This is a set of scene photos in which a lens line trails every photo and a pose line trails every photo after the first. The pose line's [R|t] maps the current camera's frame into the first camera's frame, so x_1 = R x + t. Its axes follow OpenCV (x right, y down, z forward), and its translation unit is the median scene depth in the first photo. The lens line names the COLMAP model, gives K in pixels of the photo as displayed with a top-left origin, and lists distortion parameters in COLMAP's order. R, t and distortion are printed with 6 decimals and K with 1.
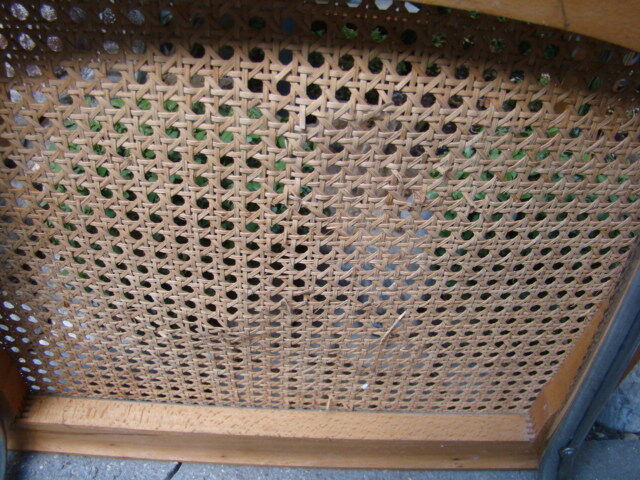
lens RADIAL K [[594.6, 0, 322.0], [0, 594.6, 246.0], [0, 0, 1]] dist [-0.128544, 0.000000]
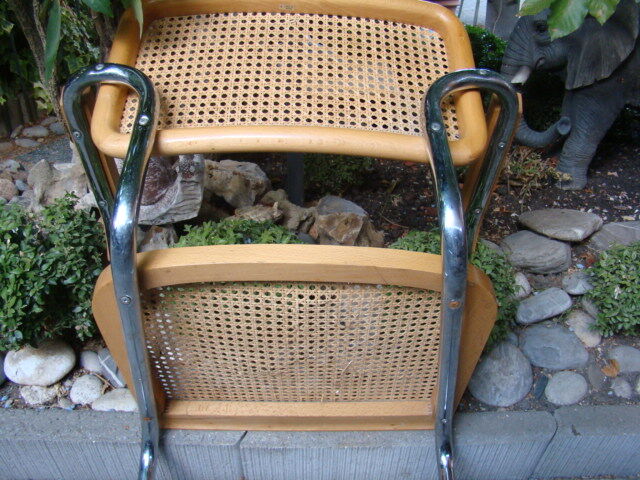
lens RADIAL K [[594.6, 0, 323.5], [0, 594.6, 237.0], [0, 0, 1]] dist [-0.128544, 0.000000]
pose [[0.998435, -0.042744, -0.036063, 0.143646], [0.044690, 0.997486, 0.055002, -0.493856], [0.033621, -0.056527, 0.997835, -1.209952]]
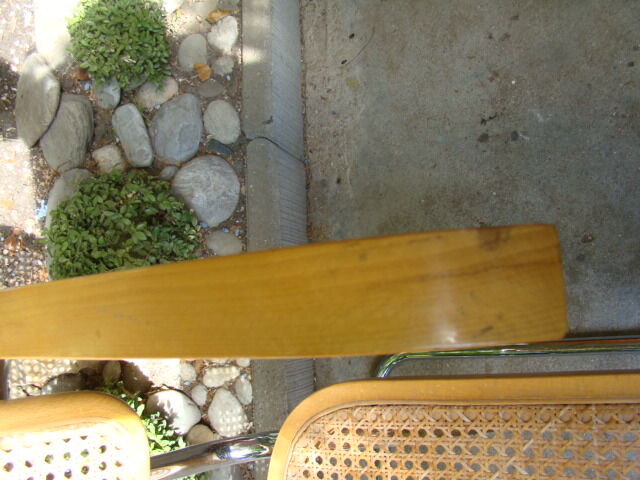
lens RADIAL K [[594.6, 0, 314.1], [0, 594.6, 243.5], [0, 0, 1]] dist [-0.128544, 0.000000]
pose [[-0.050652, -0.997809, 0.042554, 0.475861], [0.836059, -0.019058, 0.548308, -0.755434], [-0.546296, 0.063350, 0.835193, -0.975114]]
